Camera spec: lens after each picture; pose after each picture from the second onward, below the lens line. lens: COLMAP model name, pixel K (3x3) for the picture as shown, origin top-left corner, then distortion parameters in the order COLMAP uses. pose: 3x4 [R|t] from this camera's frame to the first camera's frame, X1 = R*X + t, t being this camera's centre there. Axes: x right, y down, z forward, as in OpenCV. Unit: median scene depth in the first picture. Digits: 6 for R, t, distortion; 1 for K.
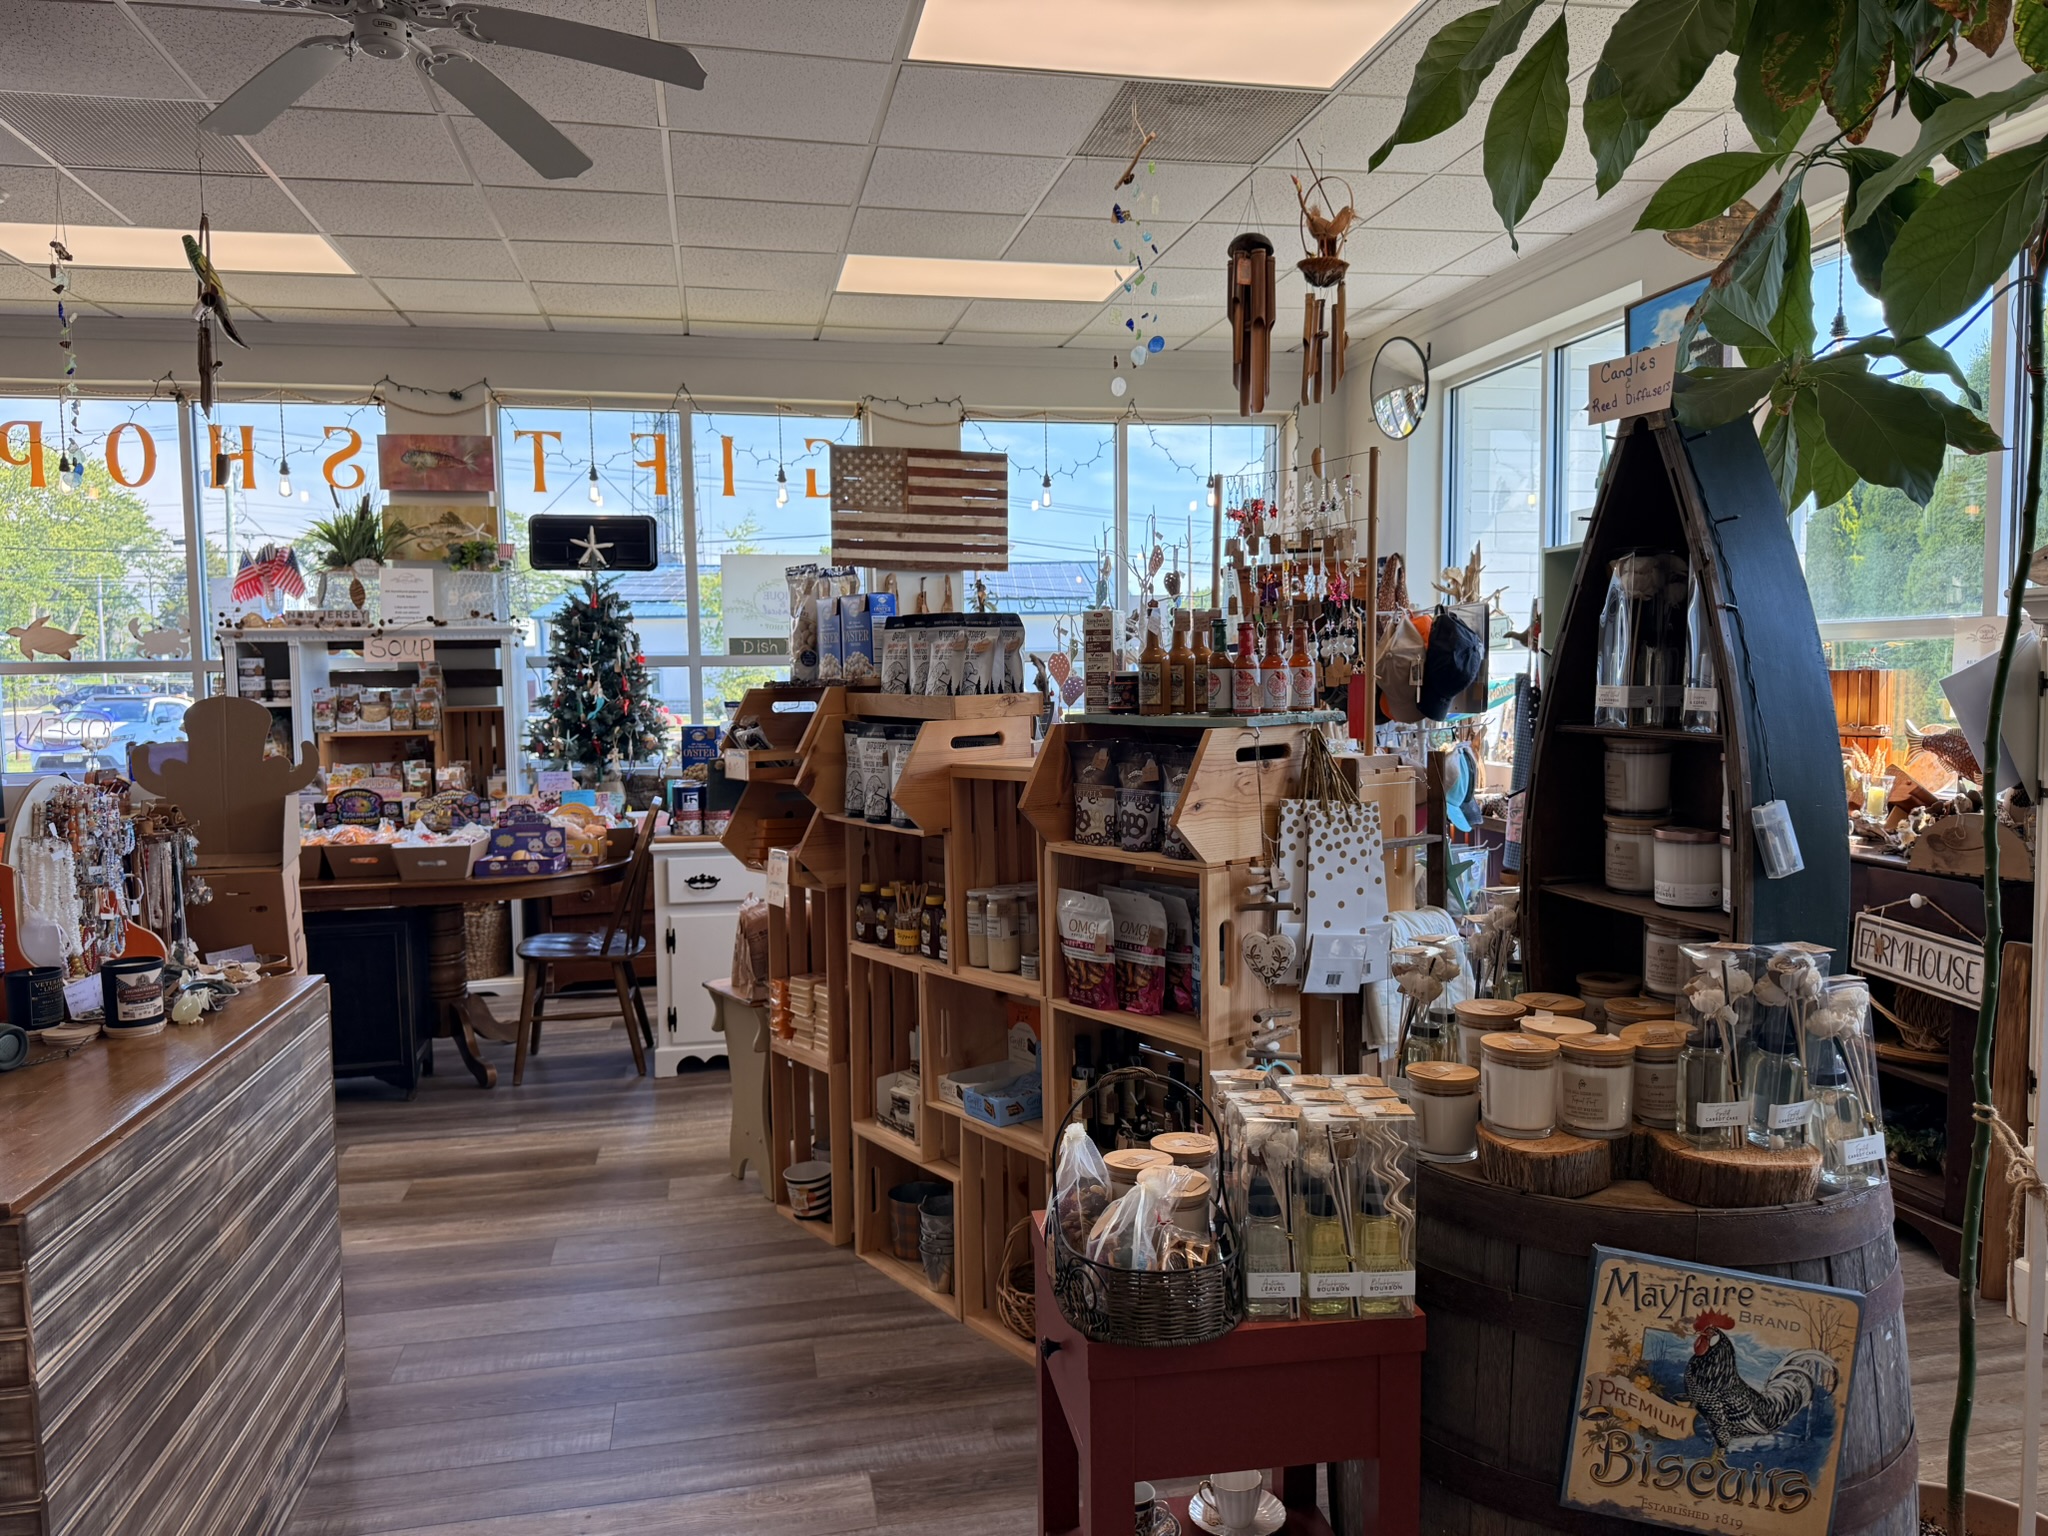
lens RADIAL K [[1440.7, 0, 1024.6], [0, 1440.7, 779.9], [0, 0, 1]] dist [0.048839, -0.057494]
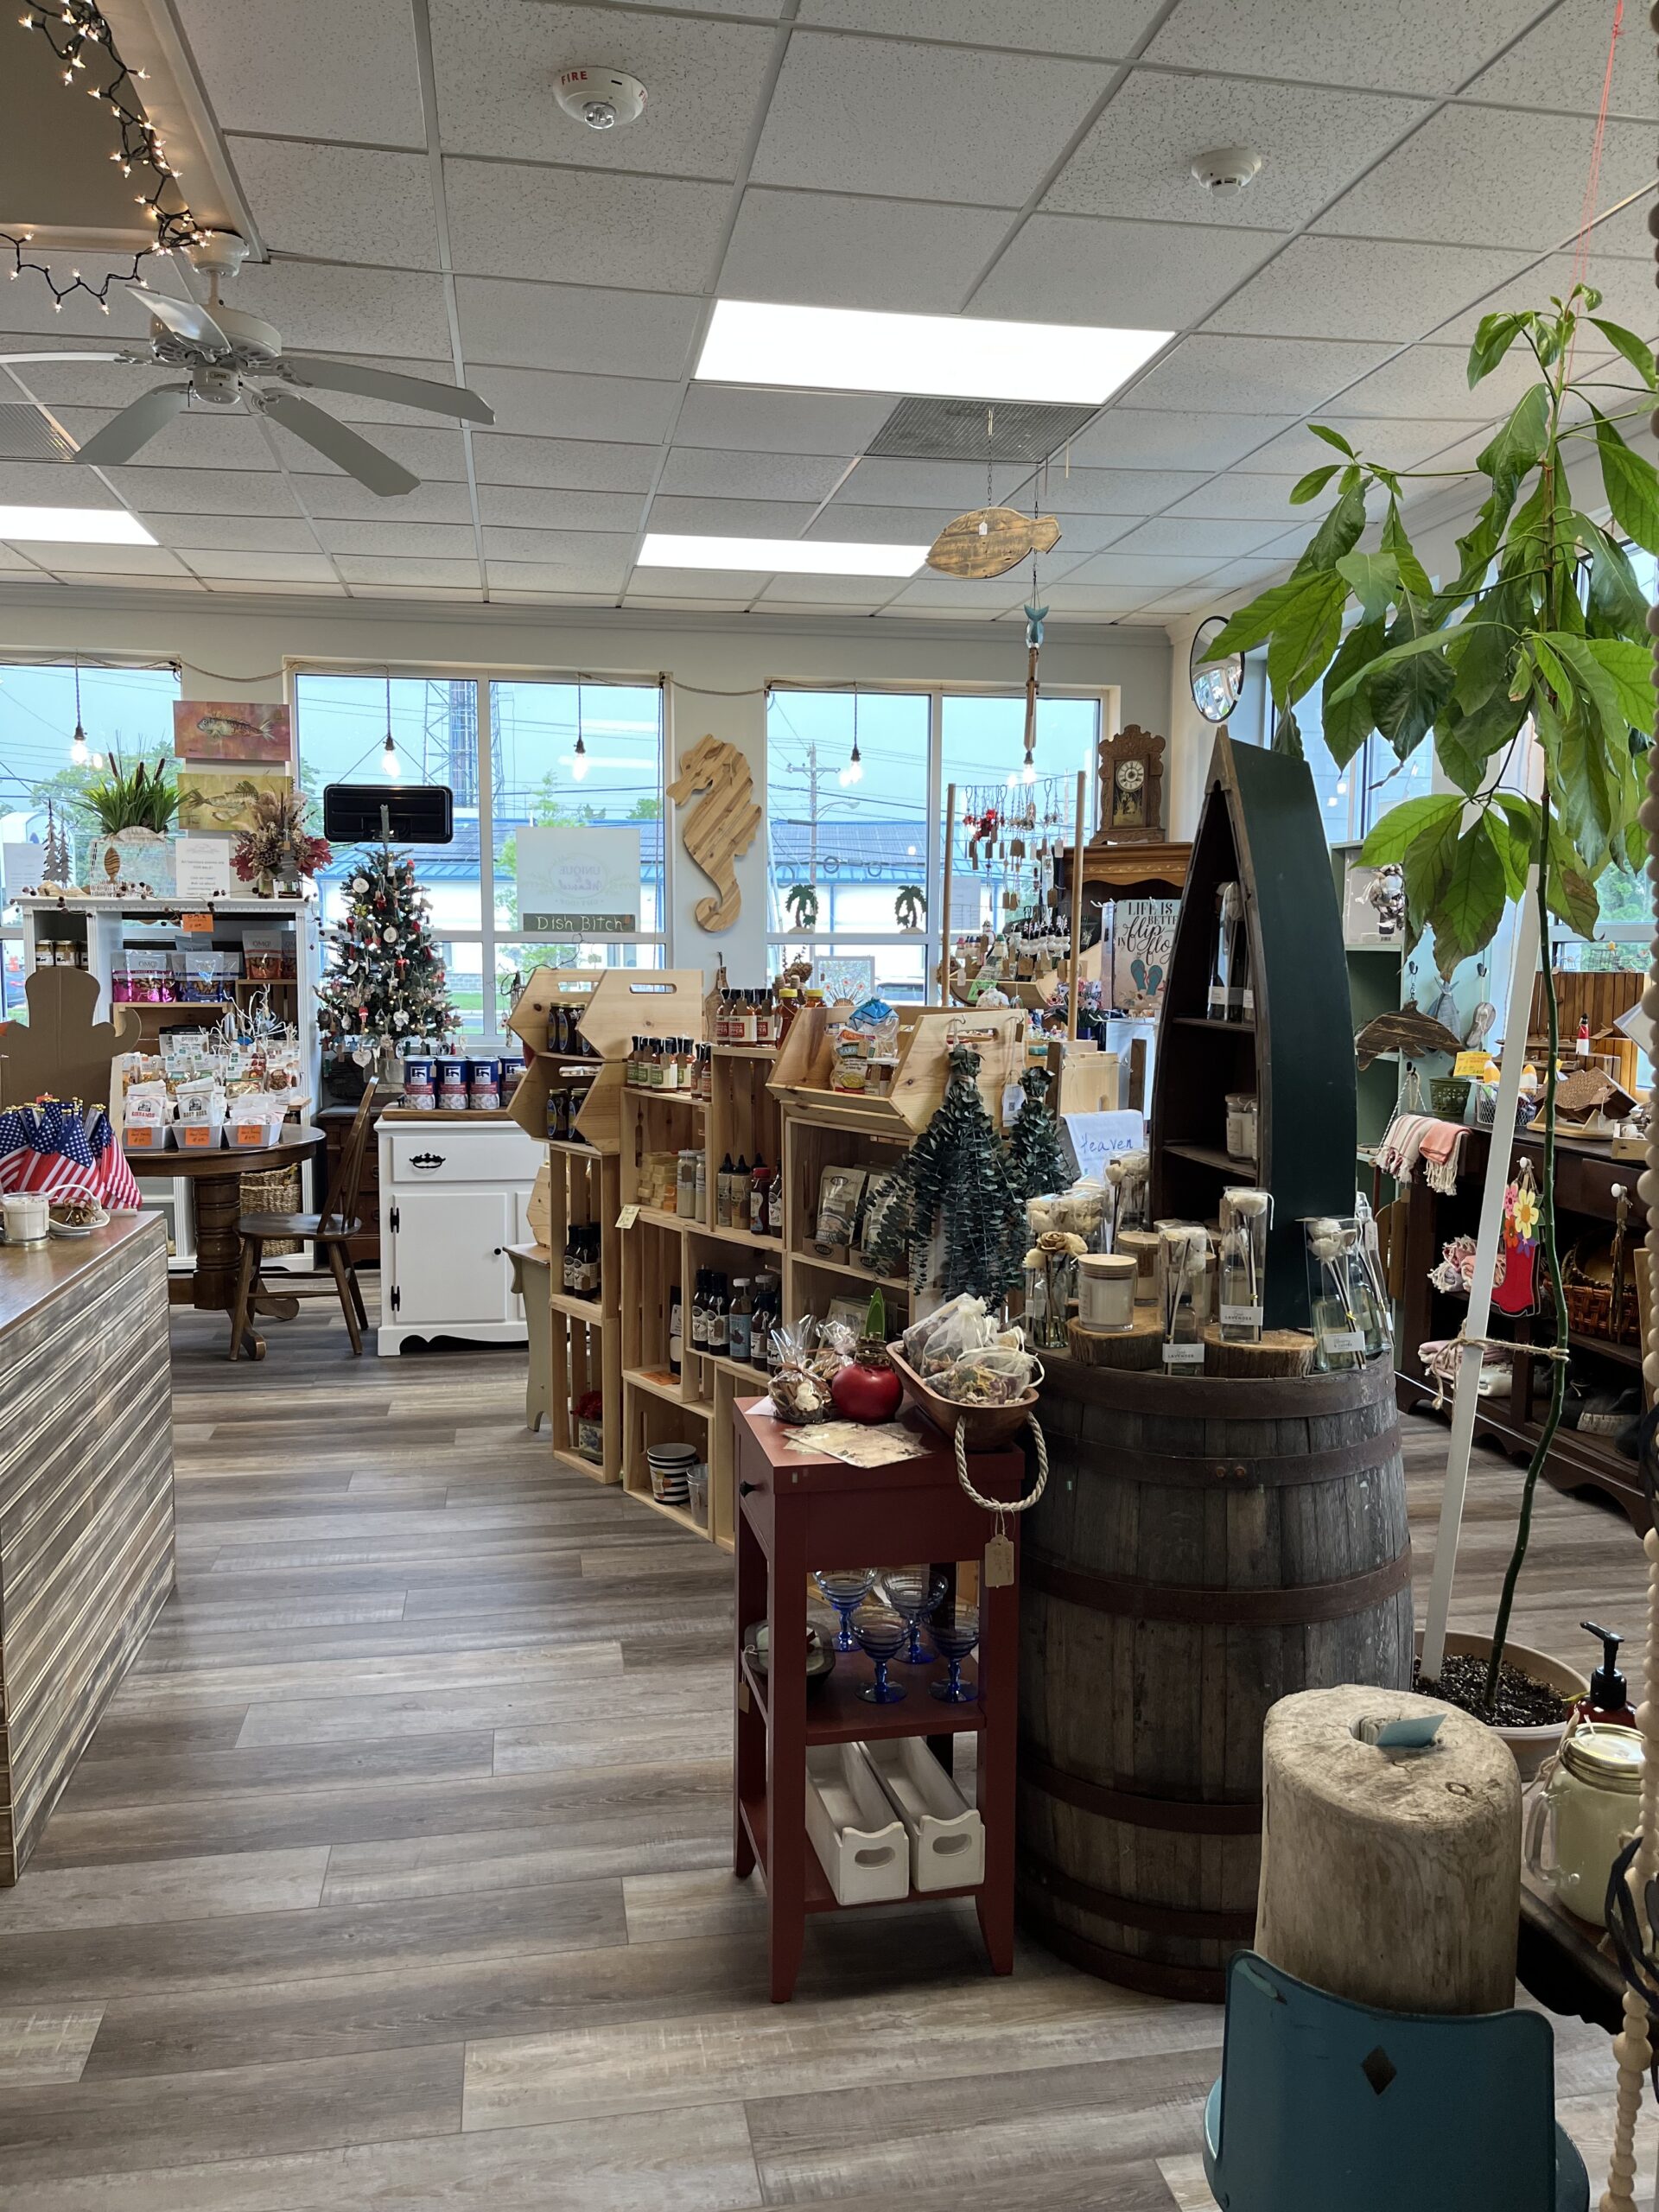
lens RADIAL K [[1659.0, 0, 822.6], [0, 1659.0, 1116.4], [0, 0, 1]] dist [0.035474, -0.049013]
pose [[0.999399, 0.022120, -0.026698, 0.061486], [-0.021389, 0.999397, 0.027351, 0.008223], [0.027286, -0.026763, 0.999269, -0.246030]]
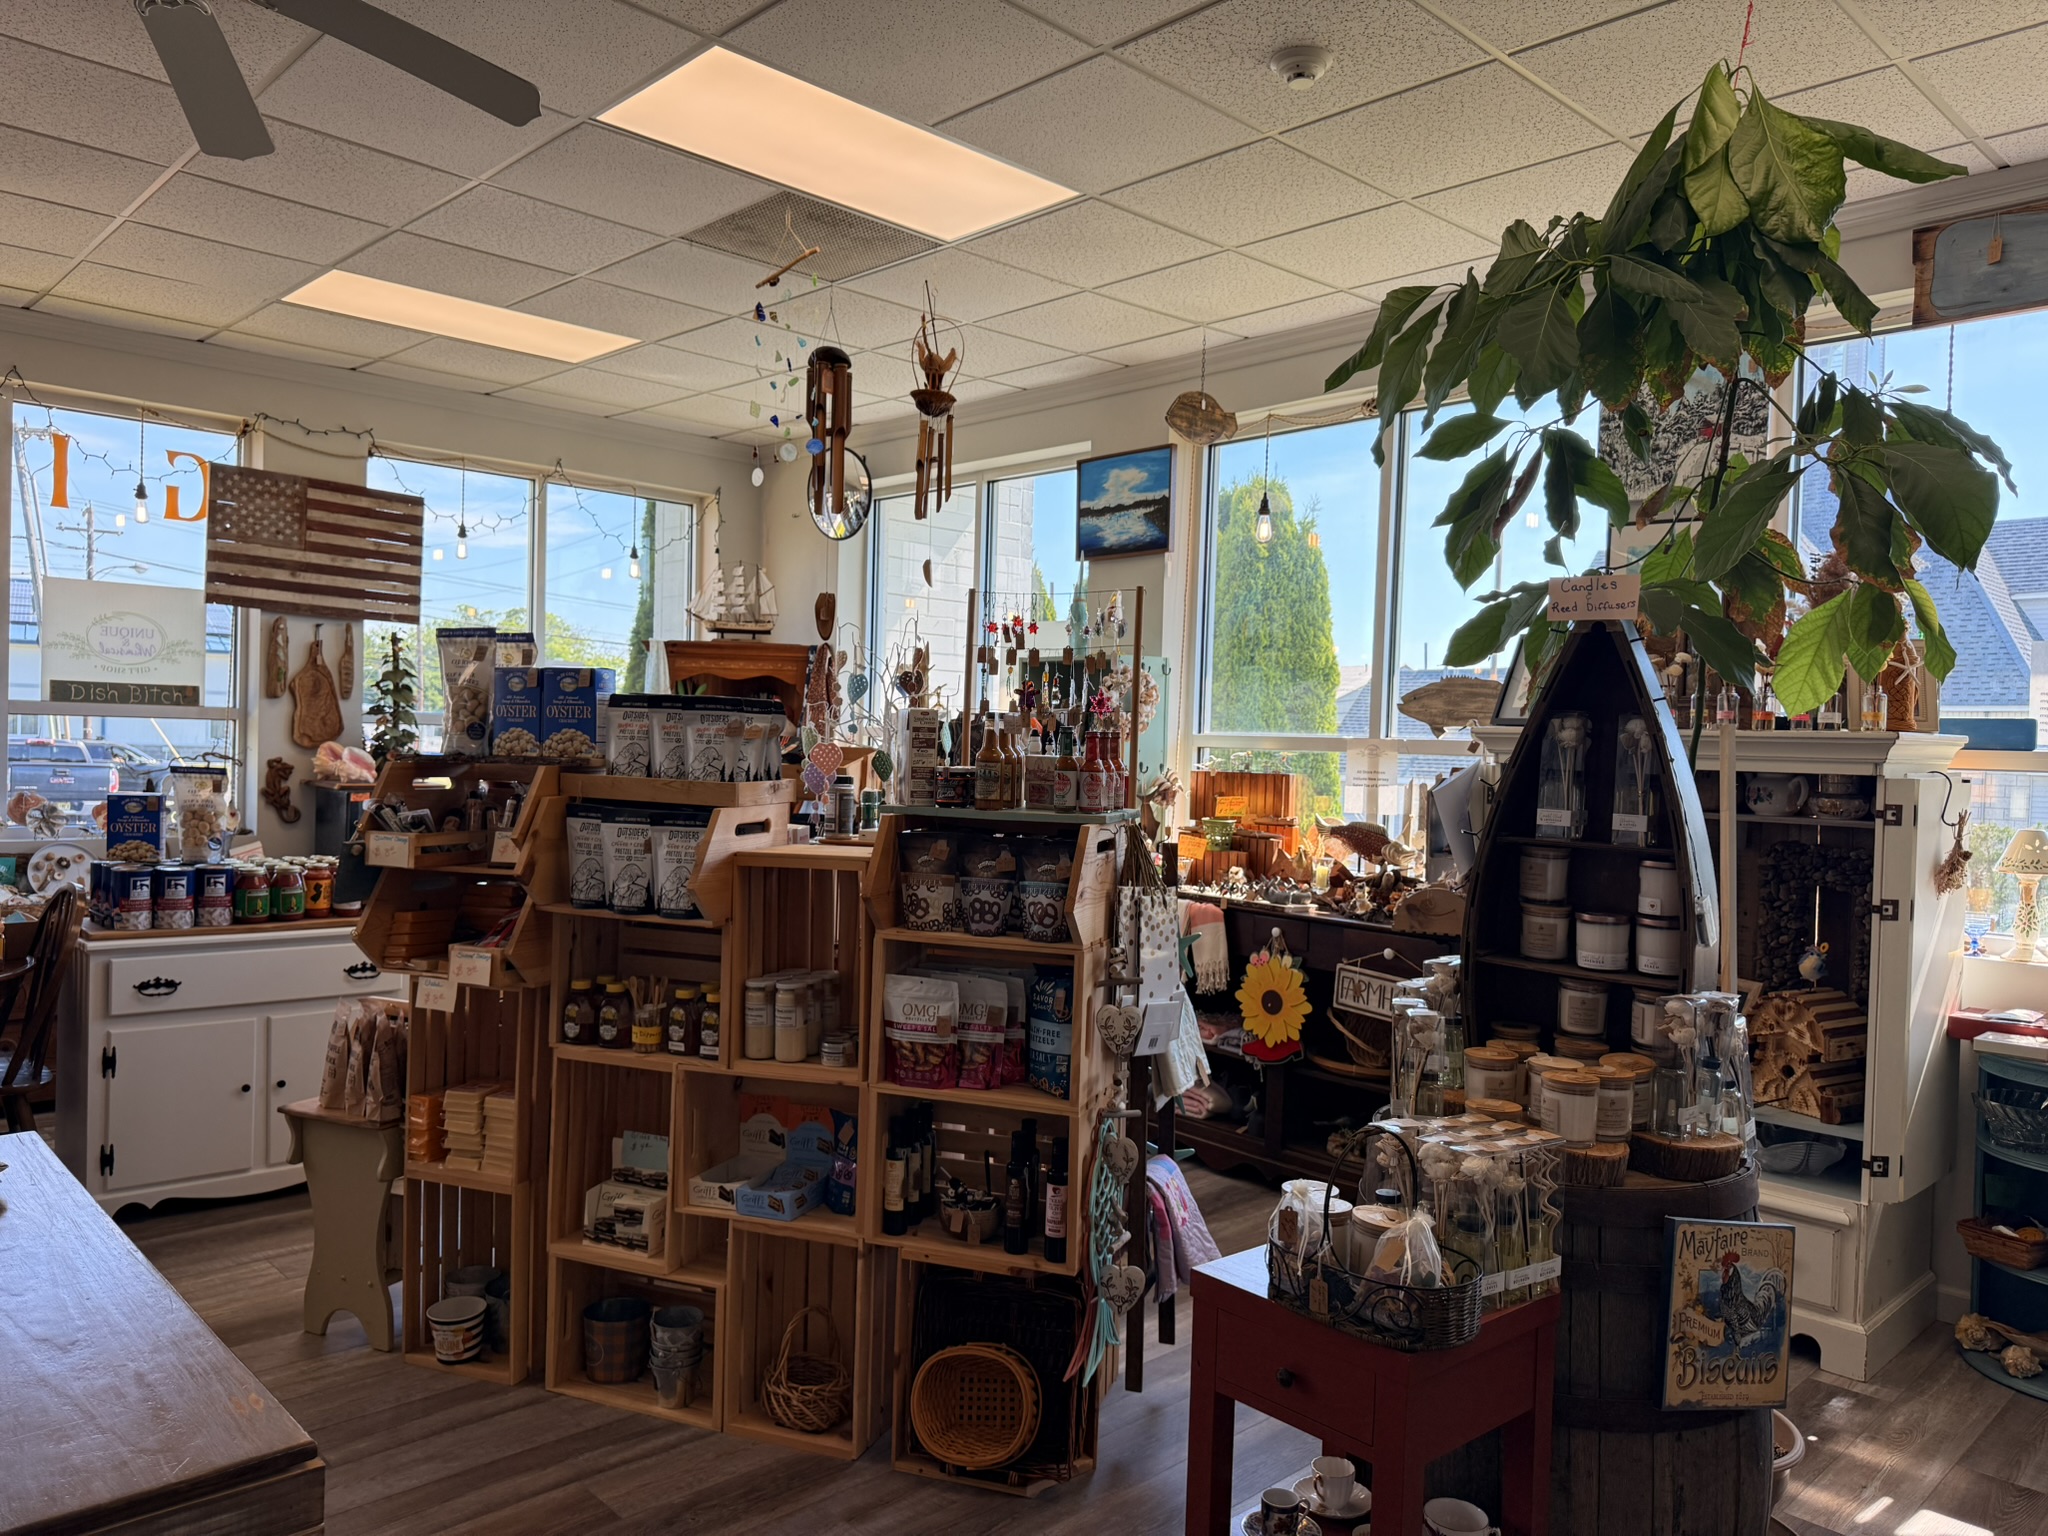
lens RADIAL K [[1440.7, 0, 1024.1], [0, 1440.7, 772.1], [0, 0, 1]] dist [0.048839, -0.057494]
pose [[0.847410, 0.028514, 0.530173, -0.361651], [-0.002180, 0.998735, -0.050231, -0.014721], [-0.530934, 0.041410, 0.846401, 0.051047]]
